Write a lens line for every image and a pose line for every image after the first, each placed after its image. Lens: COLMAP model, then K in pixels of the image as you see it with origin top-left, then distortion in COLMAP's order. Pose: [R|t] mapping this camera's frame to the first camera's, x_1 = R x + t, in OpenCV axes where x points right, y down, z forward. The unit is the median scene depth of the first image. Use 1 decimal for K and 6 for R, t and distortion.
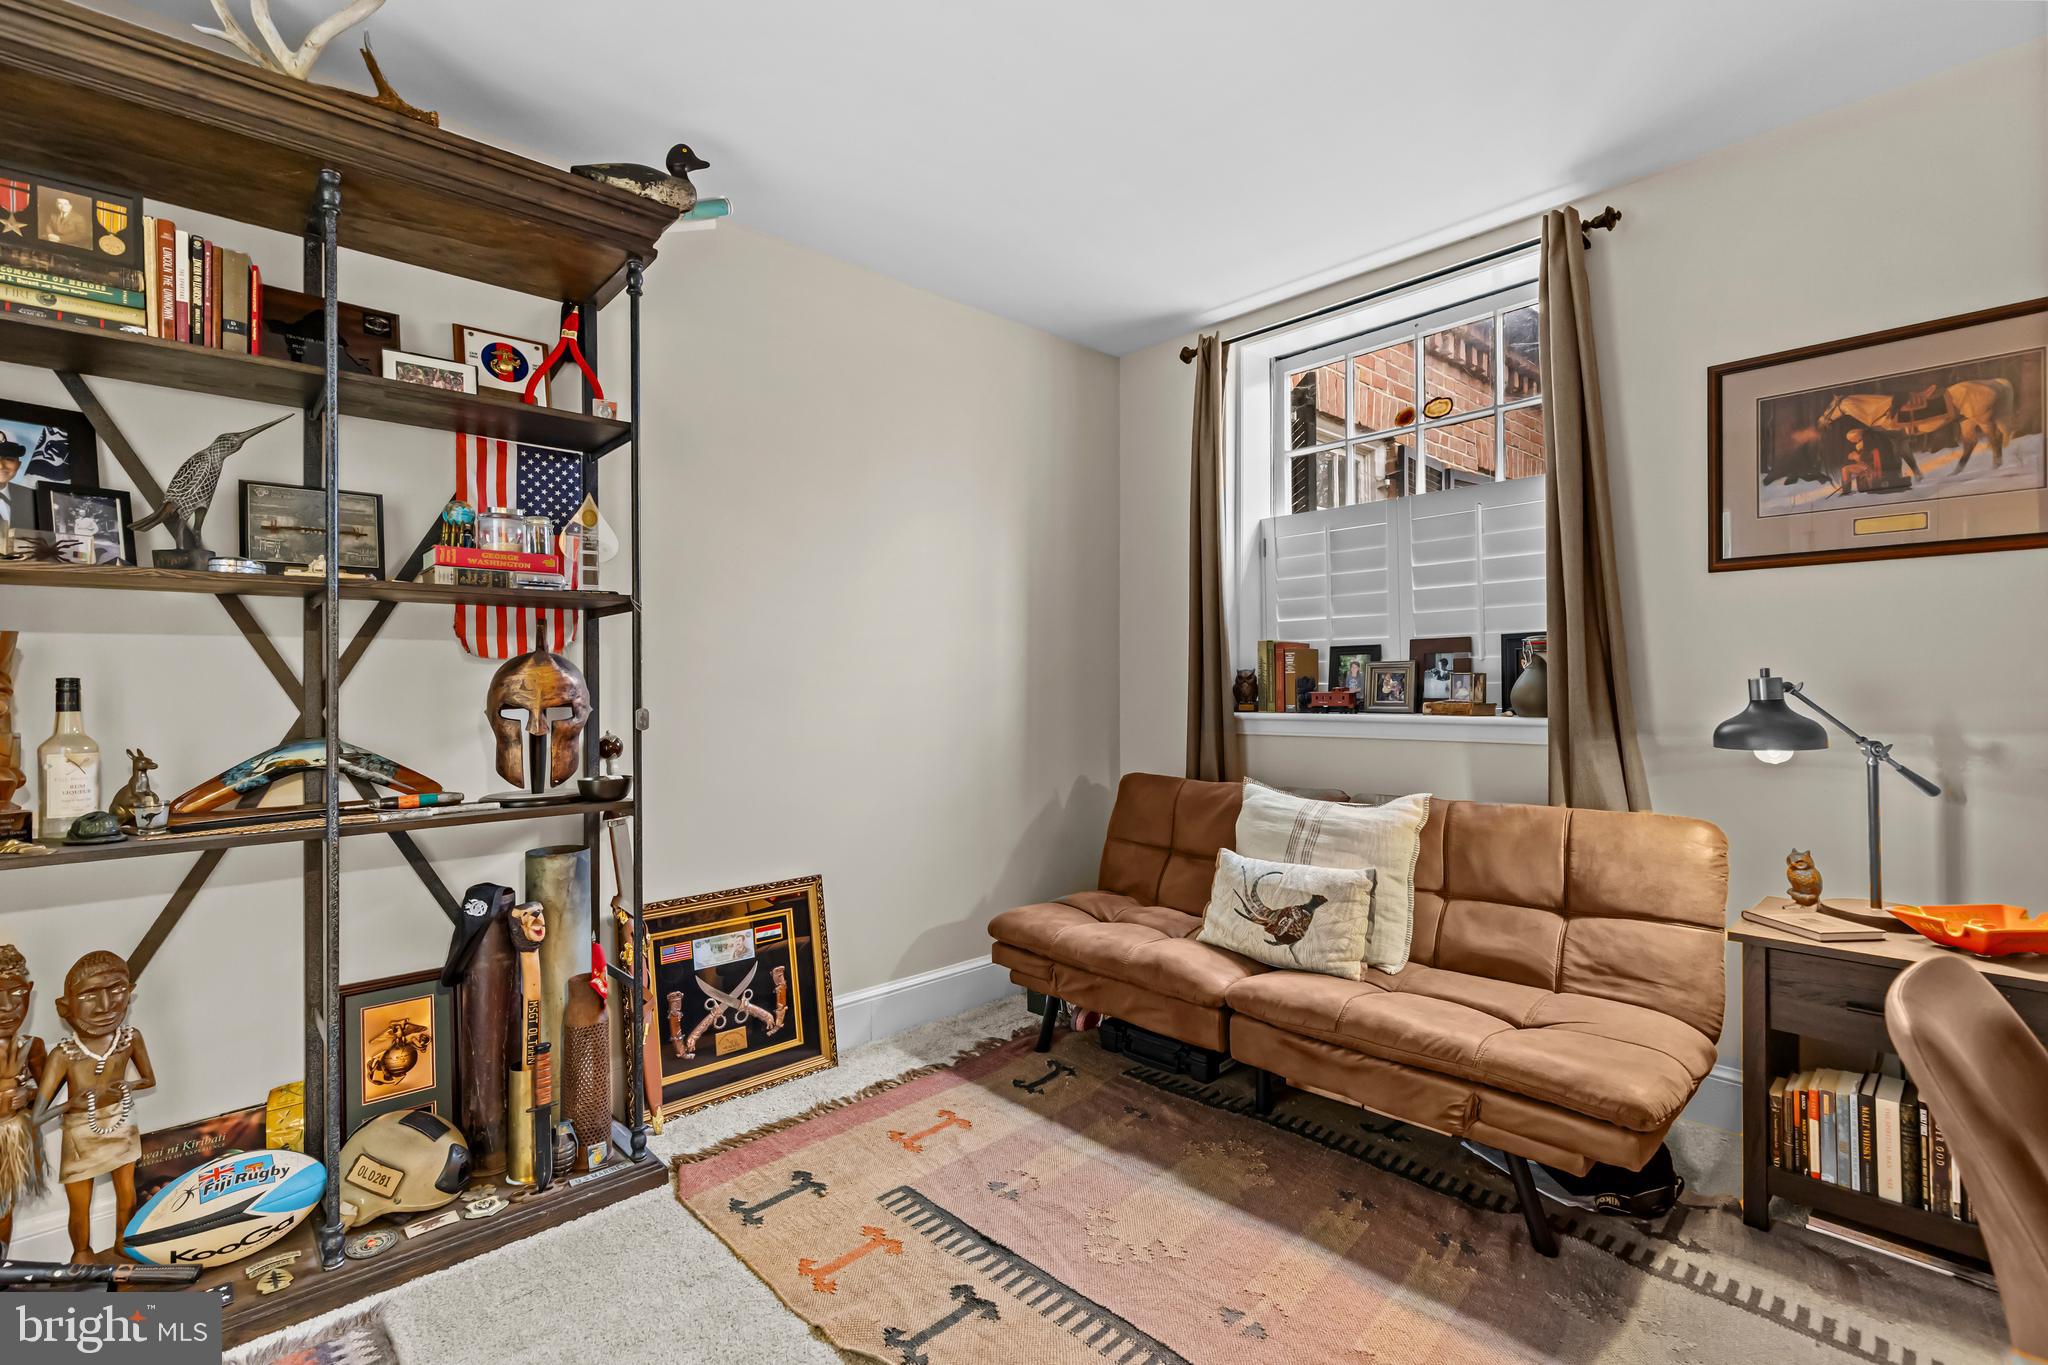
lens RADIAL K [[941.5, 0, 1020.1], [0, 941.5, 669.3], [0, 0, 1]] dist [0.009647, -0.000582]
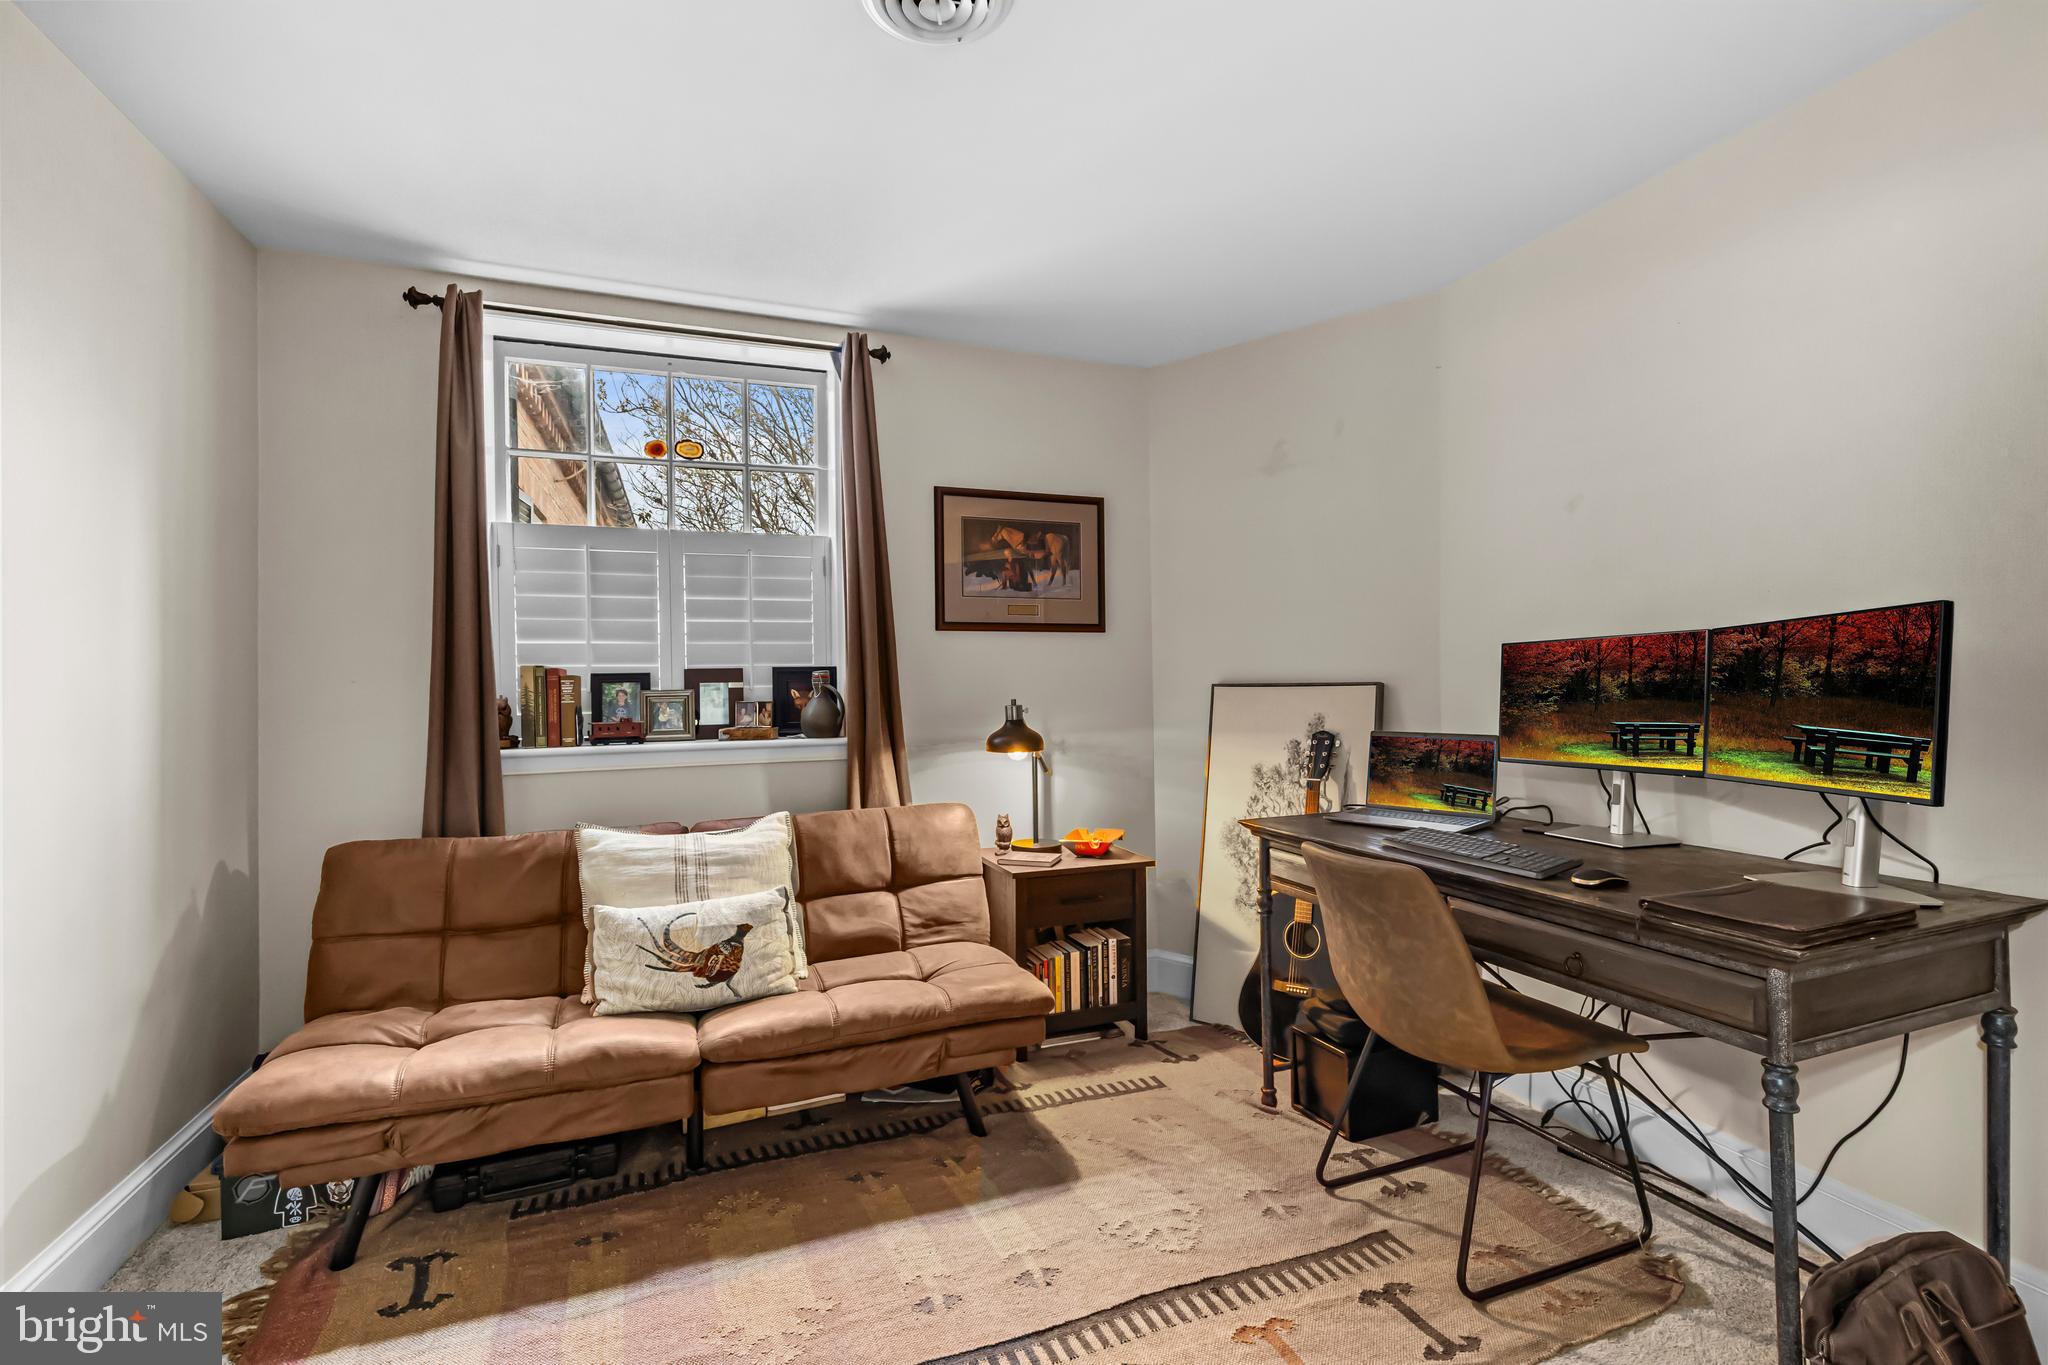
lens RADIAL K [[941.5, 0, 1020.1], [0, 941.5, 669.3], [0, 0, 1]] dist [0.009647, -0.000582]
pose [[0.366758, 0.014902, 0.930197, -0.535179], [-0.005084, 0.999889, -0.014014, -0.023564], [-0.930302, 0.000411, 0.366793, 0.353296]]
